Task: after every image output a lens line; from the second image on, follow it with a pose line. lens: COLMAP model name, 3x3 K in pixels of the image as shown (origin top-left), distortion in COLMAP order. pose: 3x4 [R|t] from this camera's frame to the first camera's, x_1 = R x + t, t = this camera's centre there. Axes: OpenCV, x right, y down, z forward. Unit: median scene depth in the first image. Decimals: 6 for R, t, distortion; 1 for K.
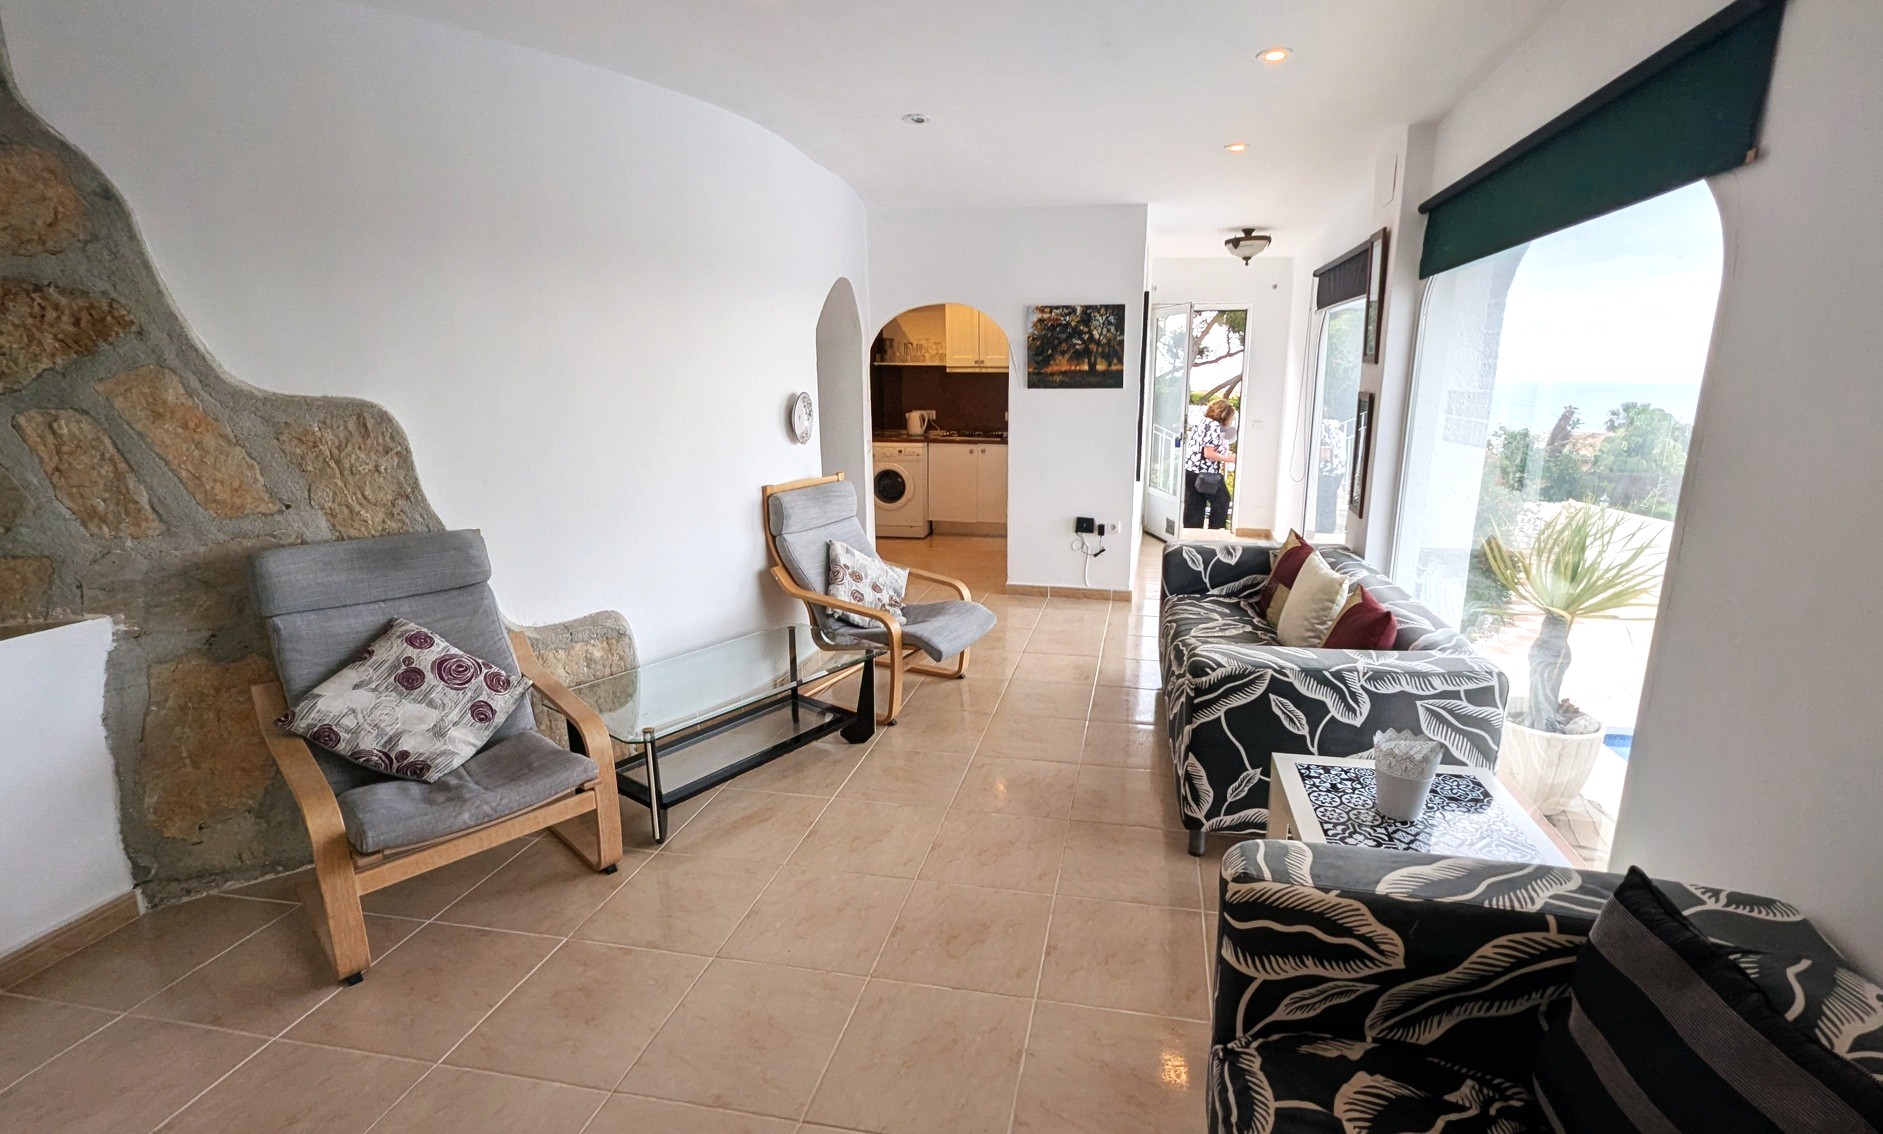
lens RADIAL K [[848.8, 0, 941.5], [0, 848.8, 567.0], [0, 0, 1]] dist [-0.003027, -0.000287]
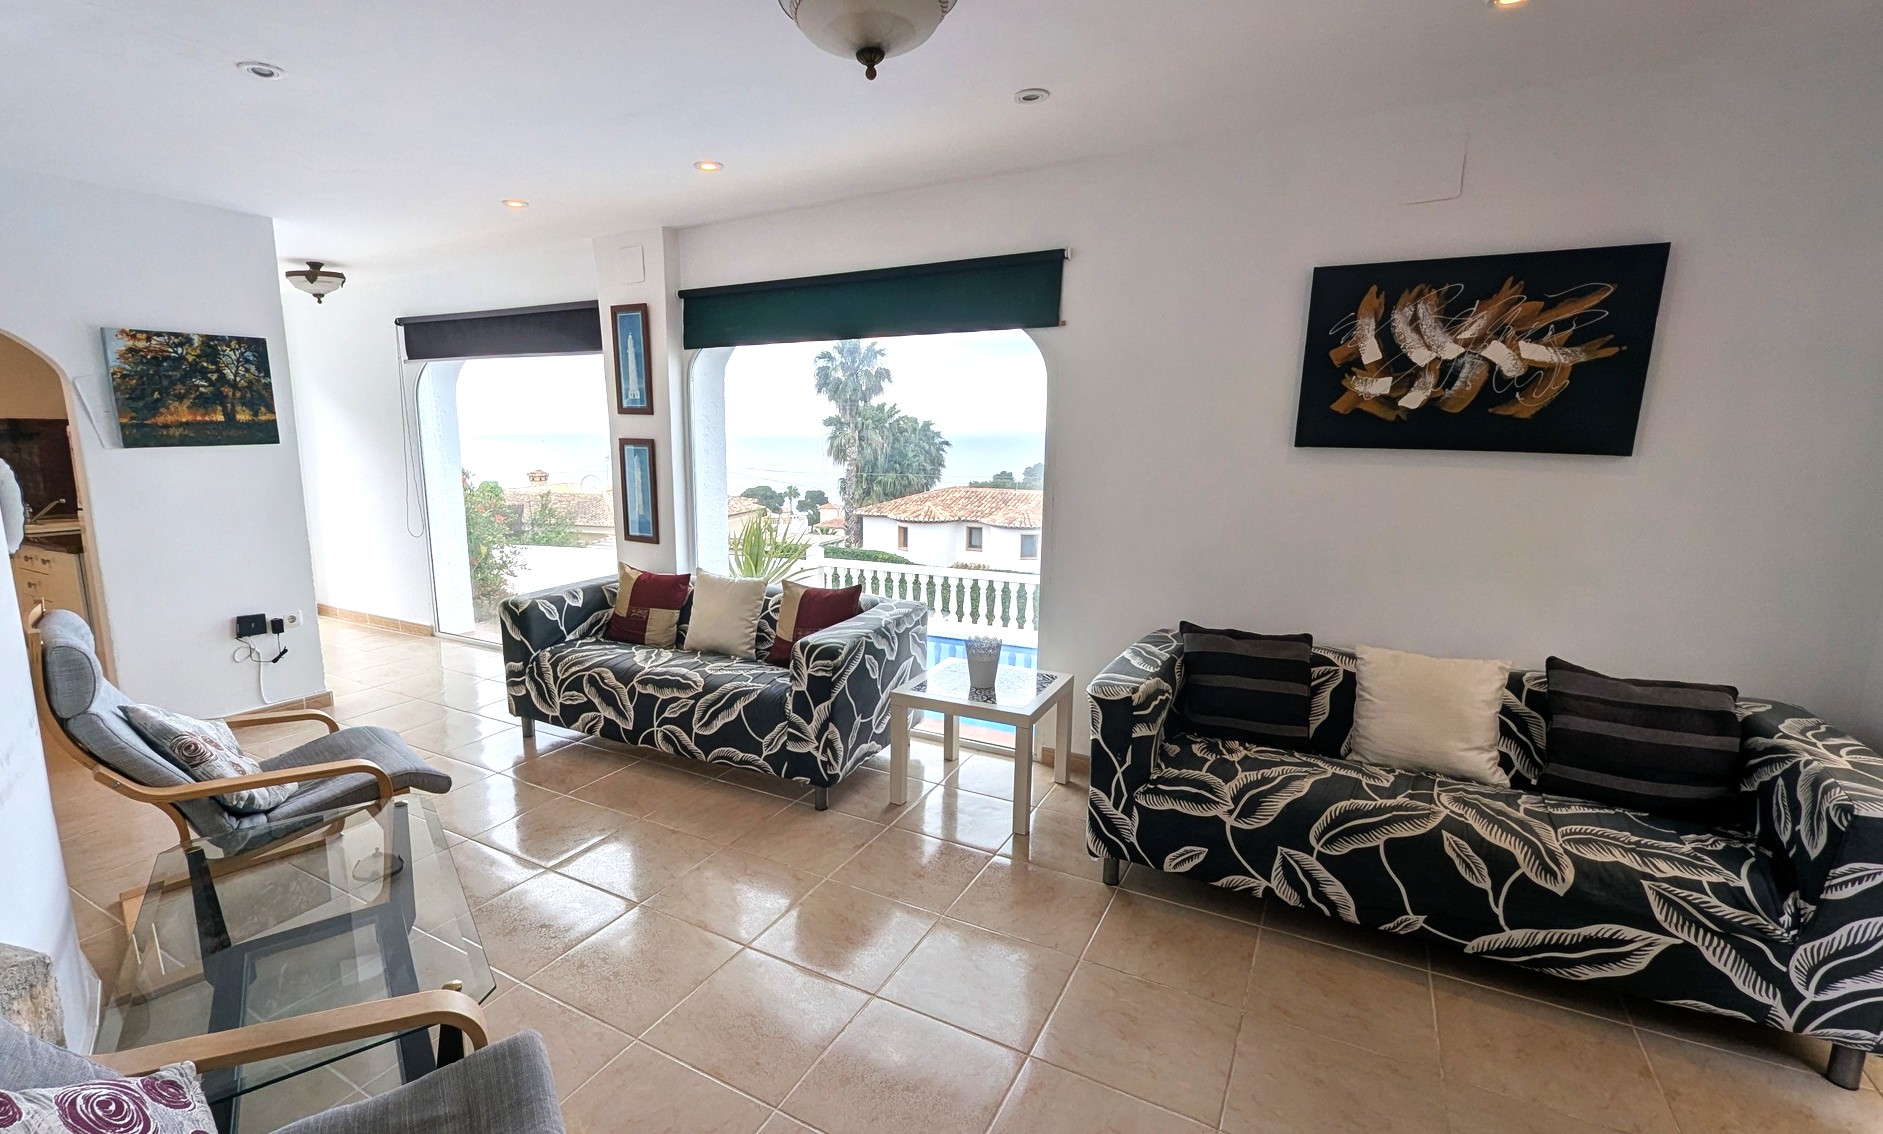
lens RADIAL K [[848.8, 0, 941.5], [0, 848.8, 567.0], [0, 0, 1]] dist [-0.003027, -0.000287]
pose [[0.279692, -0.162375, 0.946259, -0.383560], [0.218781, 0.970443, 0.101858, -0.044844], [-0.934830, 0.178535, 0.306949, 0.203536]]
